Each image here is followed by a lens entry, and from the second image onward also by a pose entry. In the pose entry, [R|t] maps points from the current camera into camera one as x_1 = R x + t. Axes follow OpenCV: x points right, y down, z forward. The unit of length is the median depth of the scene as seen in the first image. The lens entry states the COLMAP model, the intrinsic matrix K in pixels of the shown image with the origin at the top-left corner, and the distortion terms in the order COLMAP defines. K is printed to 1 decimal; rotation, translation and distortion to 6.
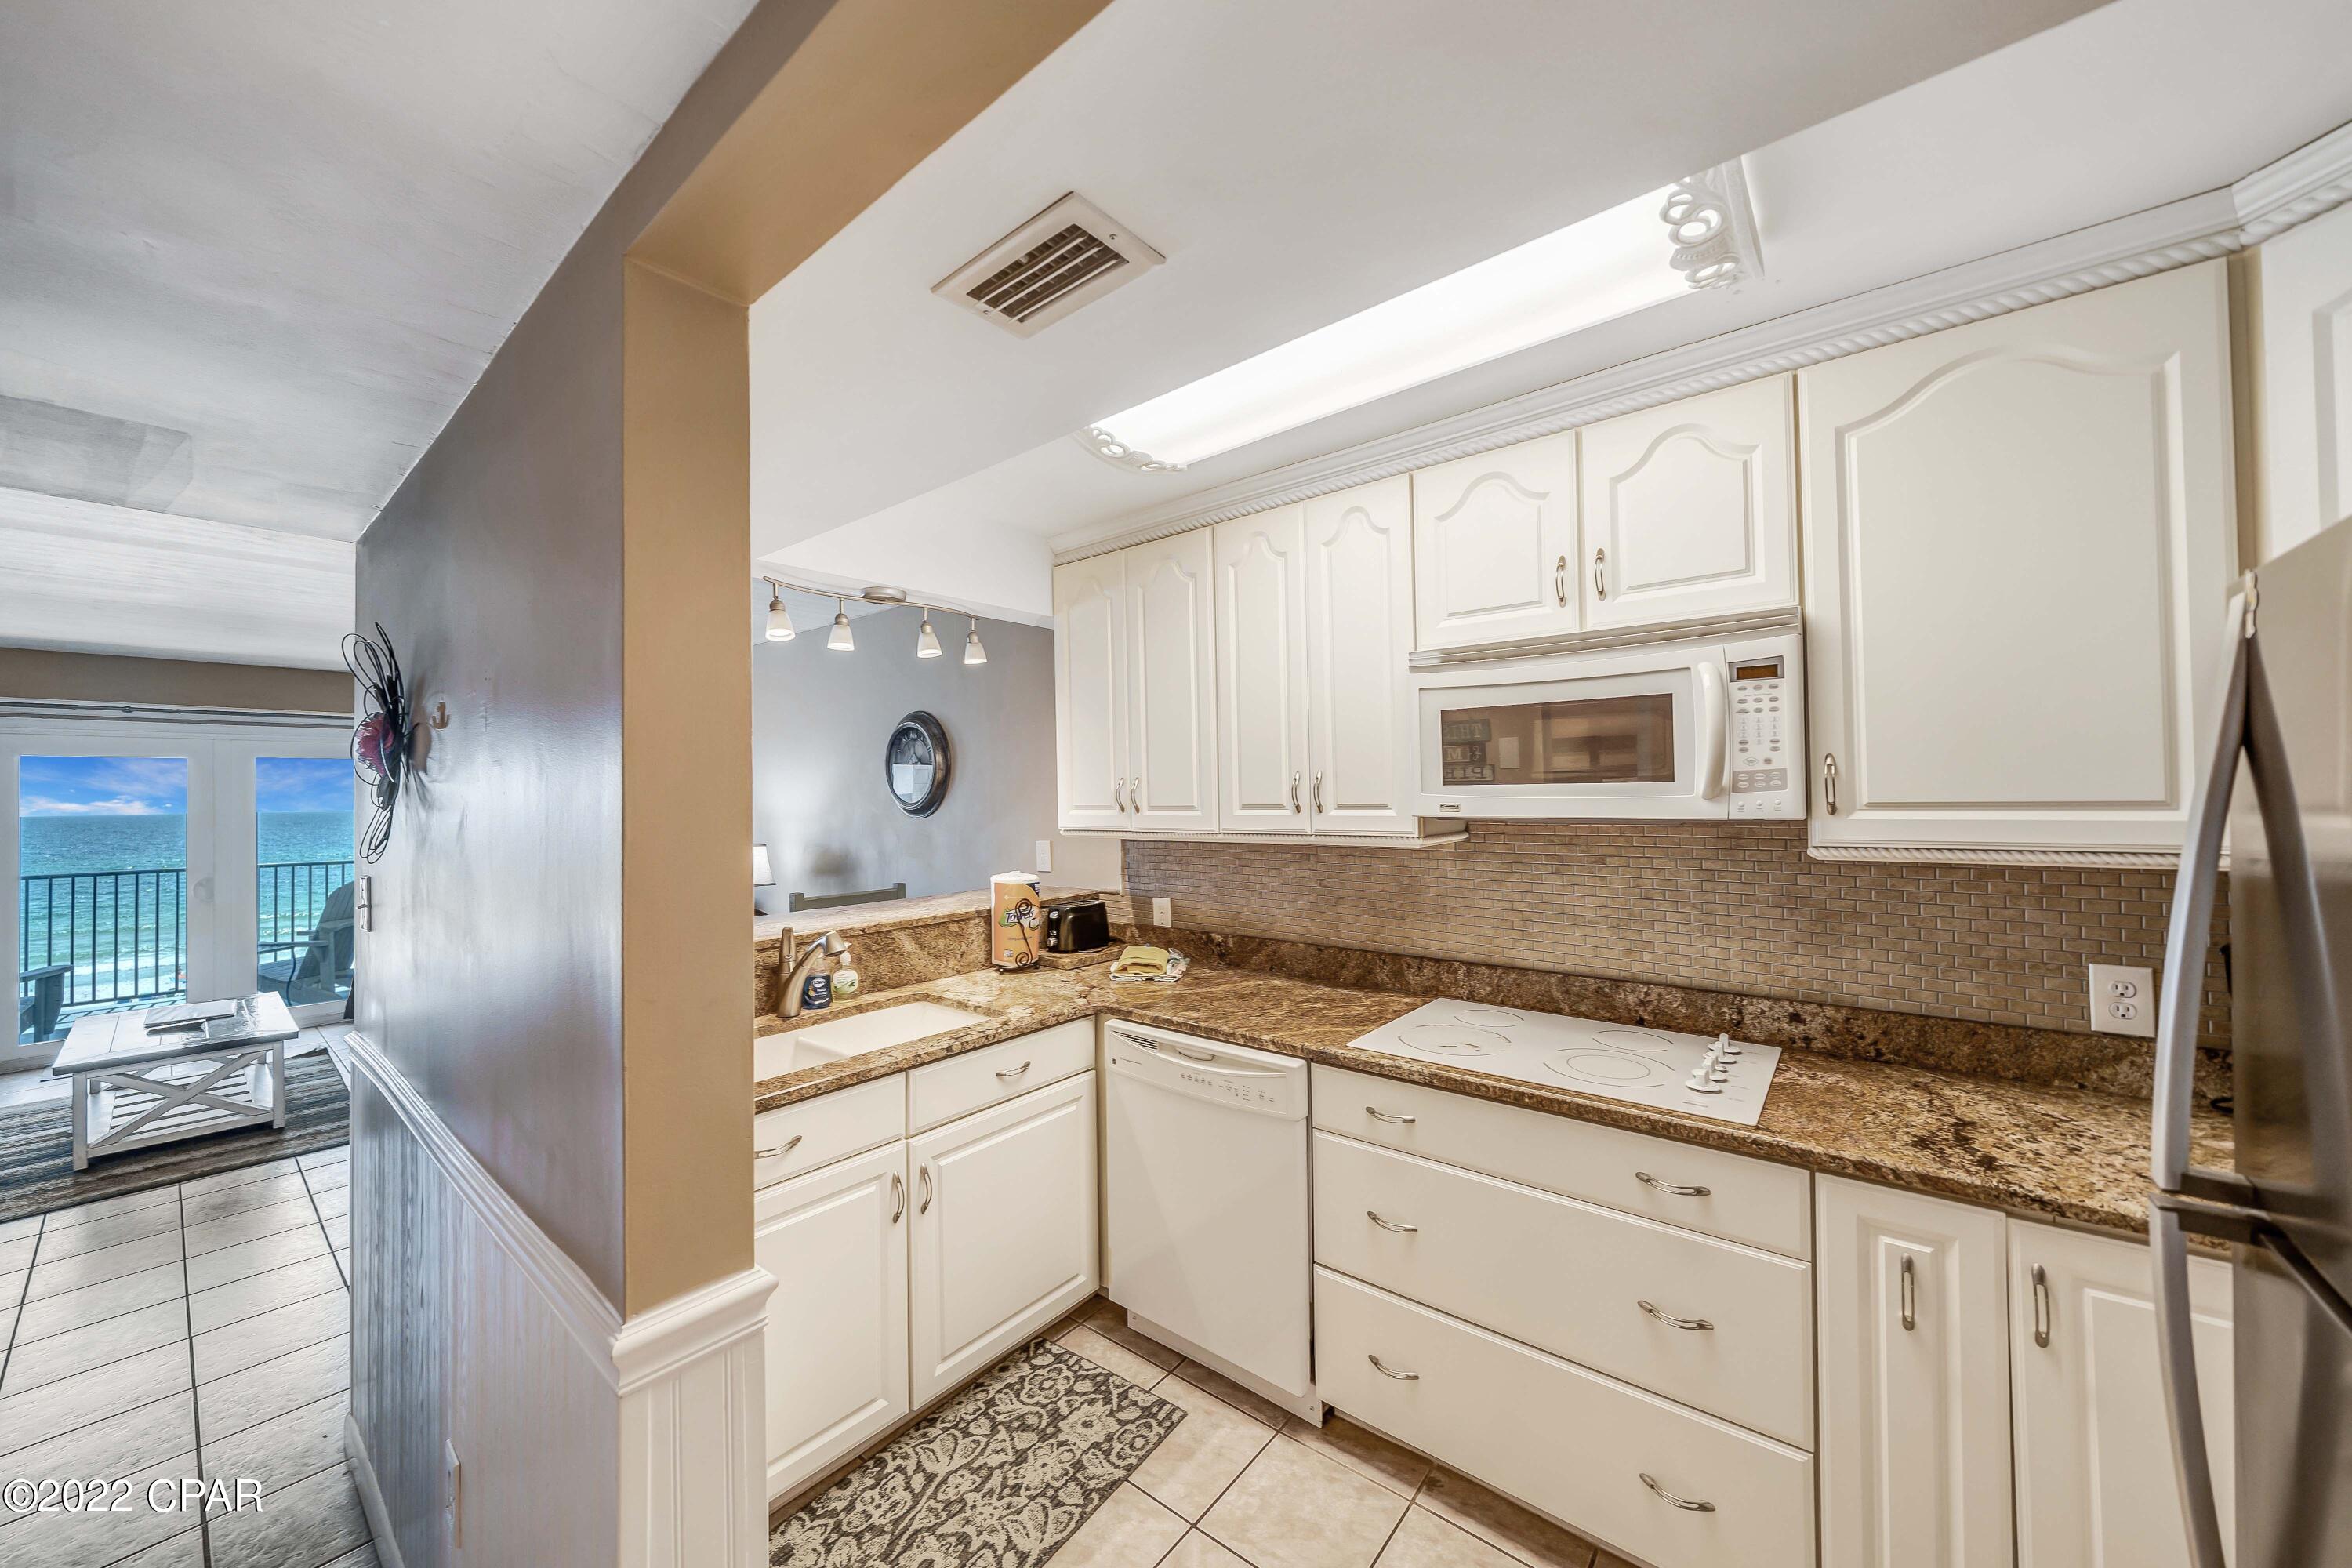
lens RADIAL K [[841.8, 0, 1153.6], [0, 841.8, 781.7], [0, 0, 1]] dist [-0.001854, -0.000073]
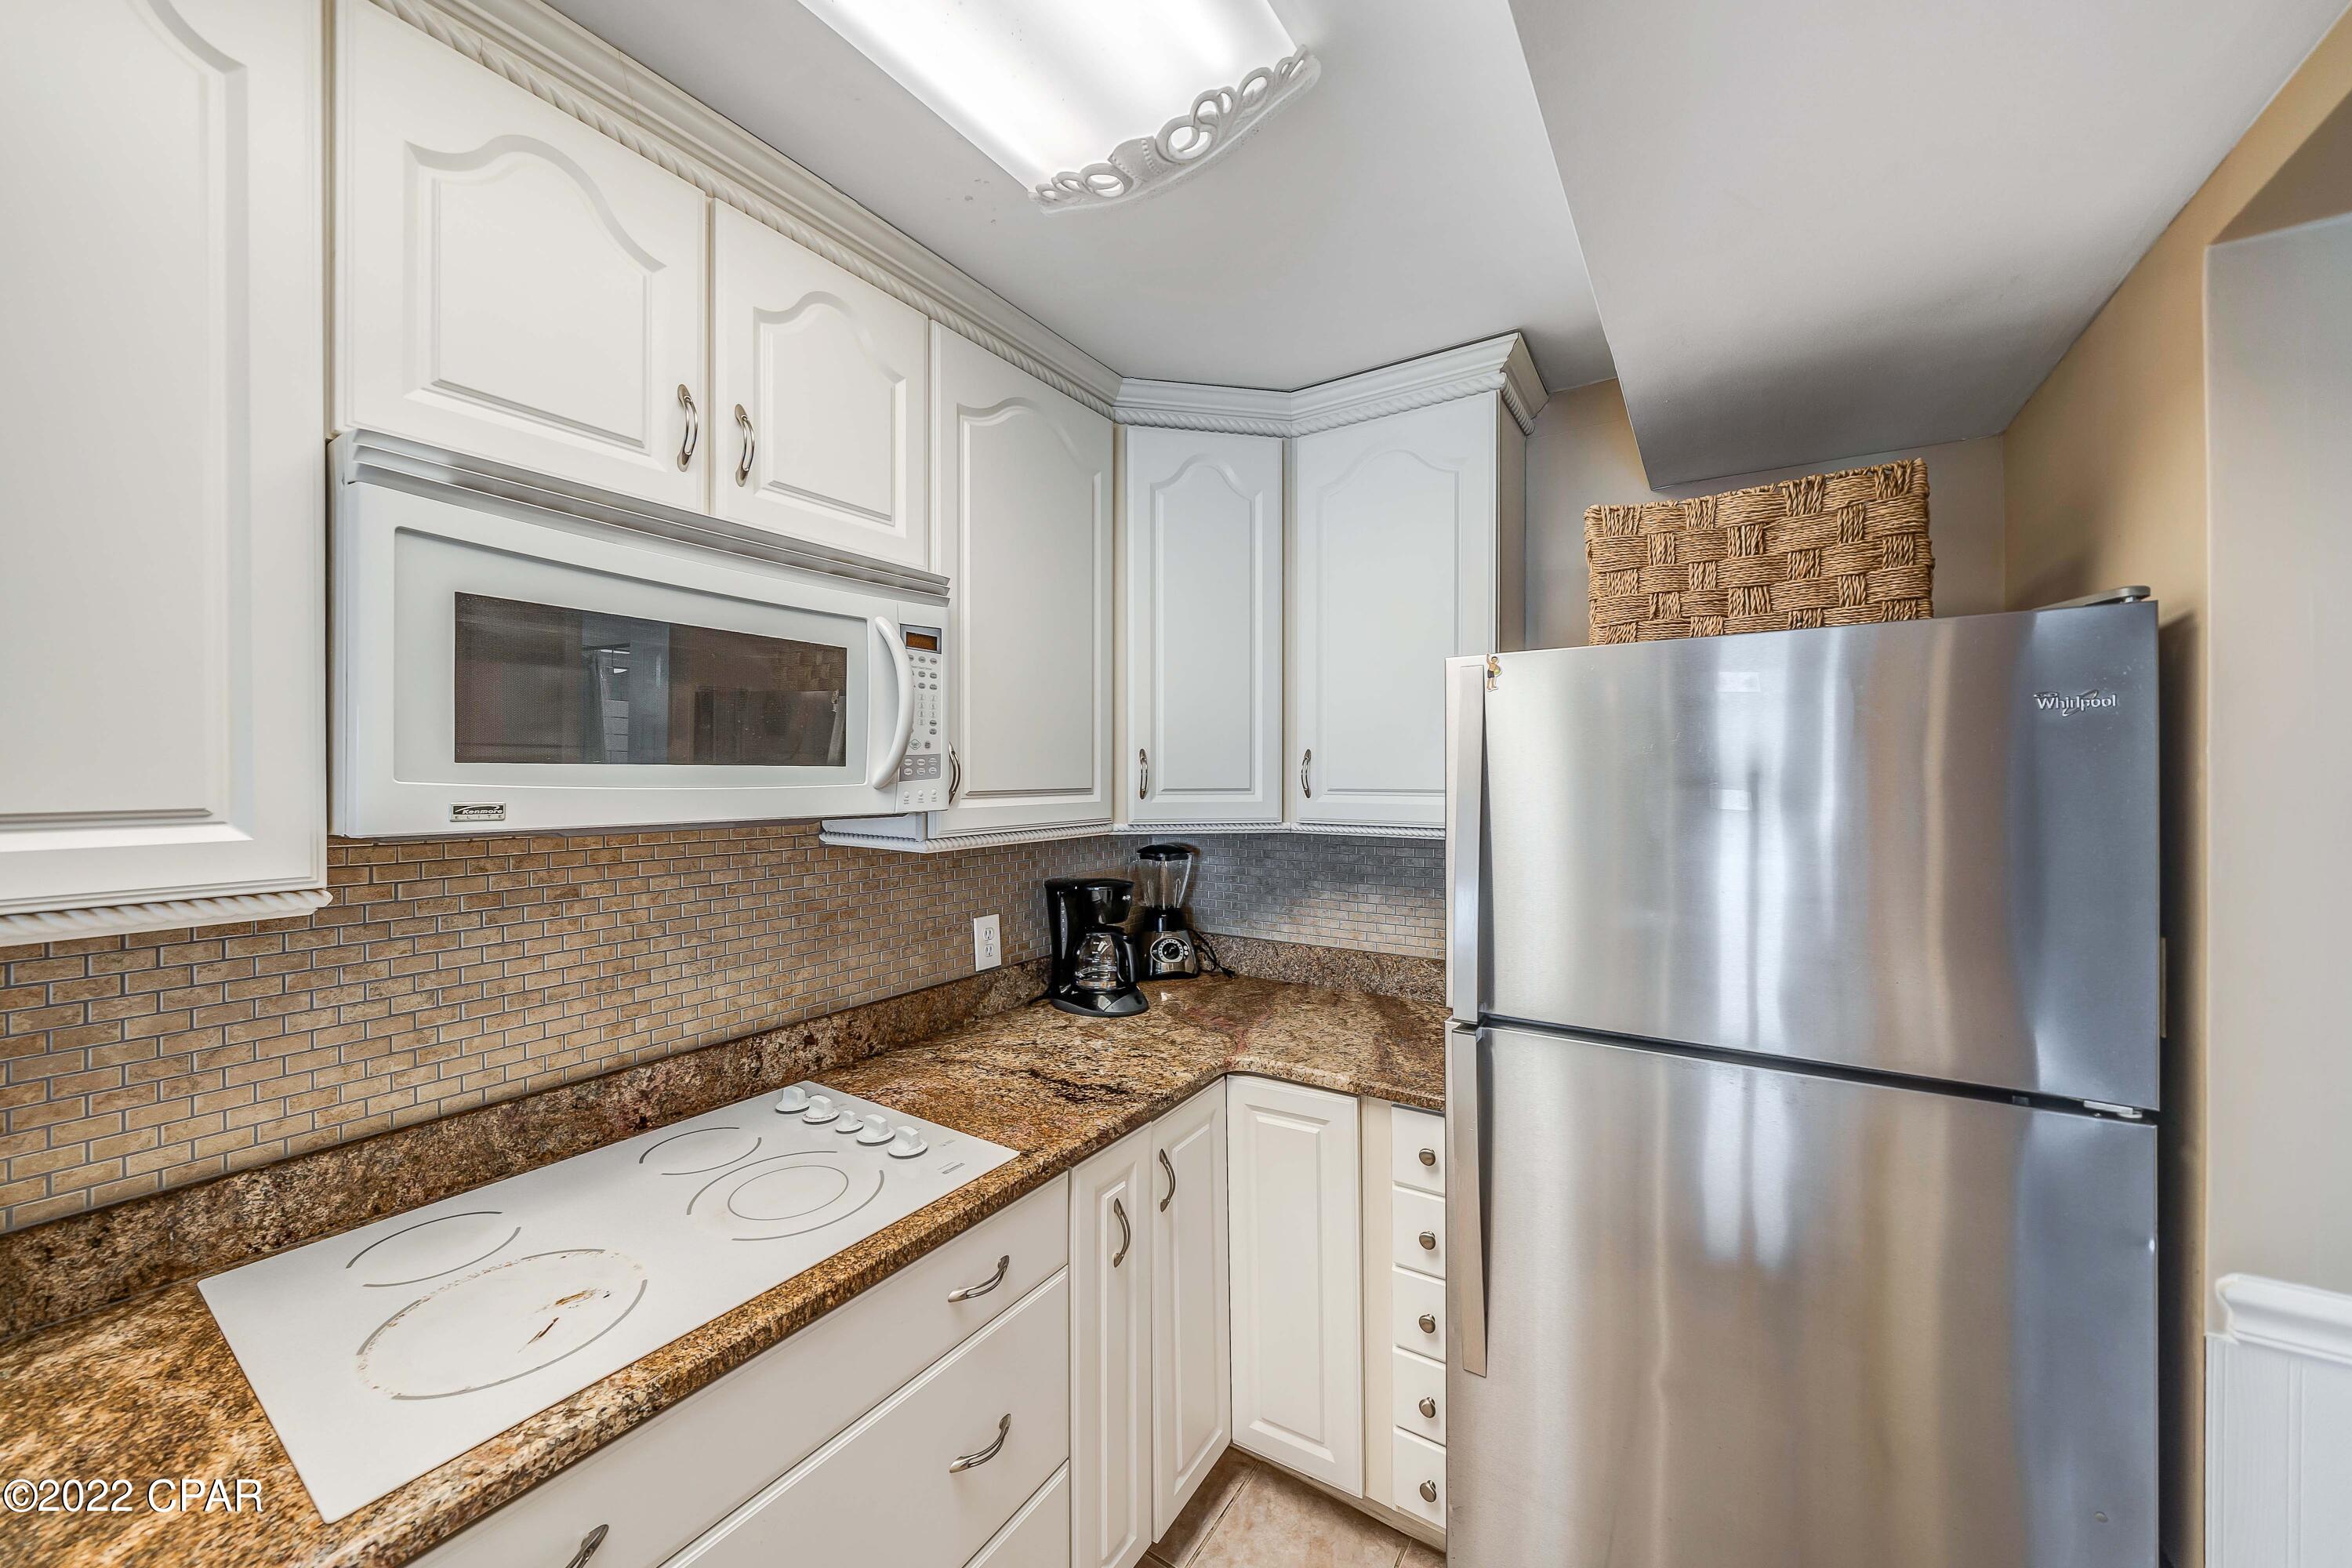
lens RADIAL K [[855.1, 0, 1159.0], [0, 855.1, 782.3], [0, 0, 1]] dist [-0.002632, -0.000248]
pose [[-0.115280, 0.004384, 0.993323, -0.134205], [-0.012032, 0.999911, -0.005810, 0.012048], [-0.993260, -0.012621, -0.115217, 0.630215]]
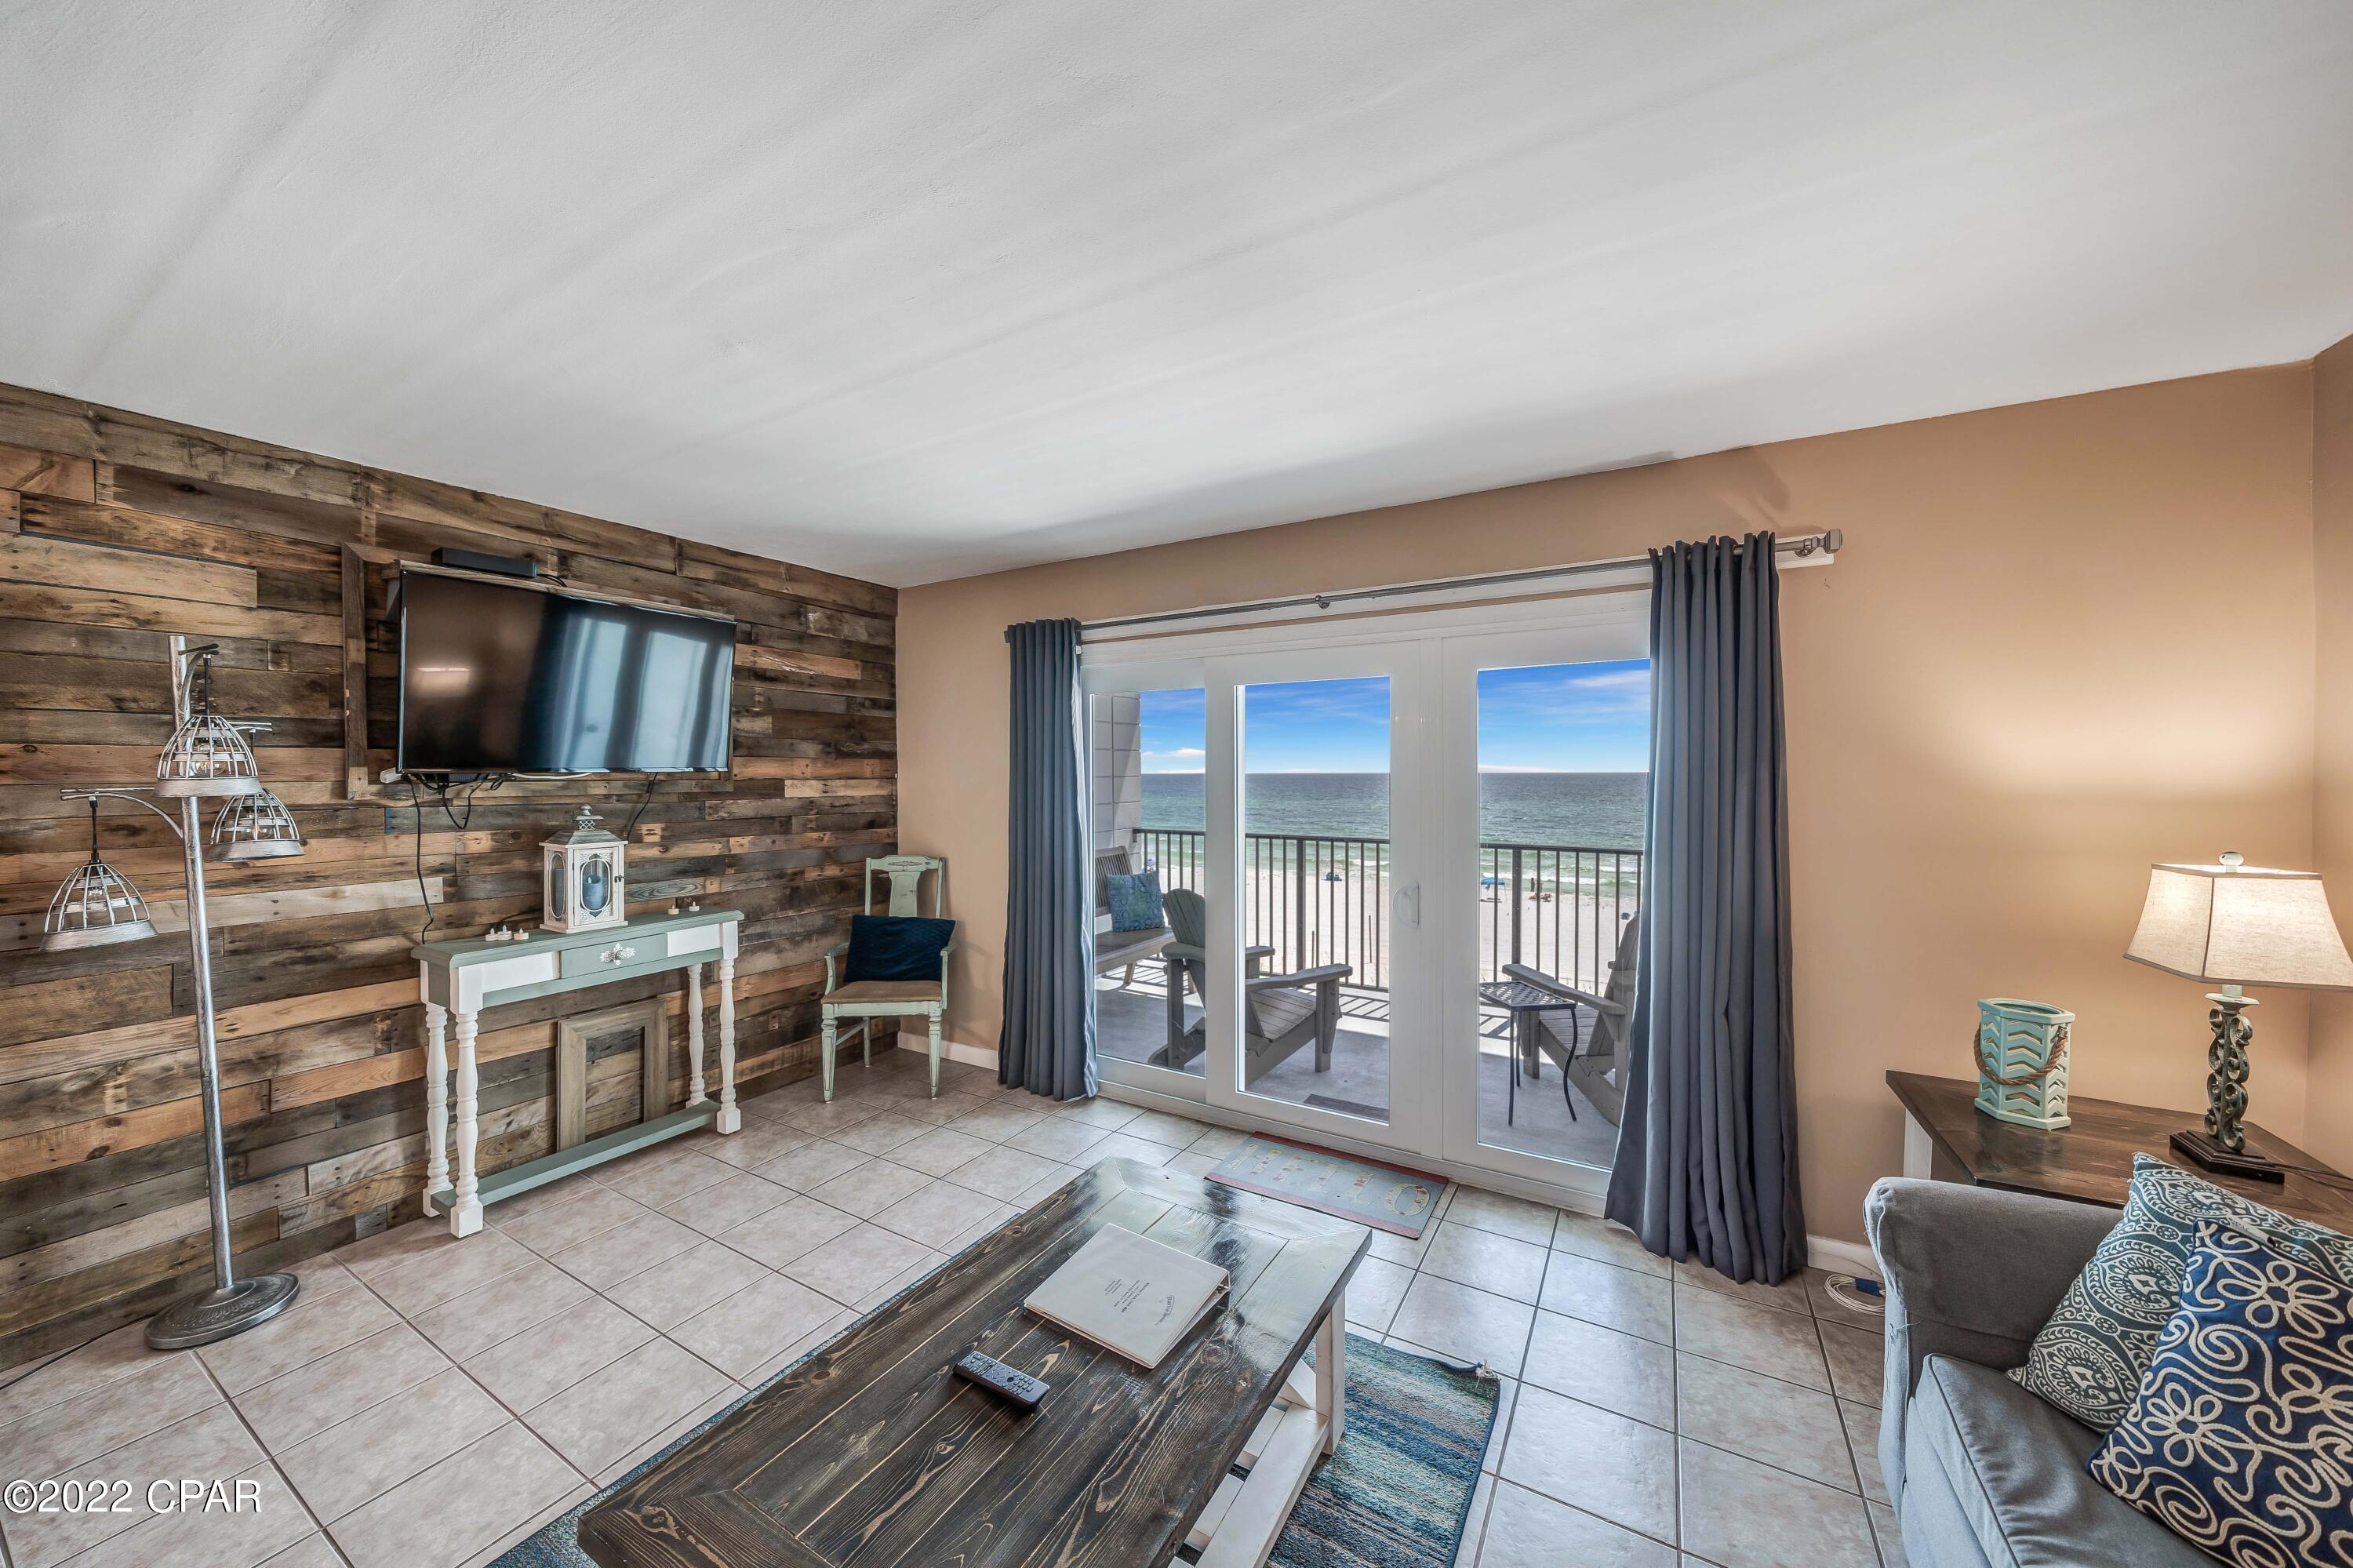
lens RADIAL K [[842.2, 0, 1154.1], [0, 842.2, 781.7], [0, 0, 1]] dist [-0.001854, -0.000073]
pose [[0.159105, 0.030007, -0.986805, -1.464793], [0.017653, 0.999292, 0.033233, 0.056505], [0.987104, -0.022708, 0.158463, 1.818103]]
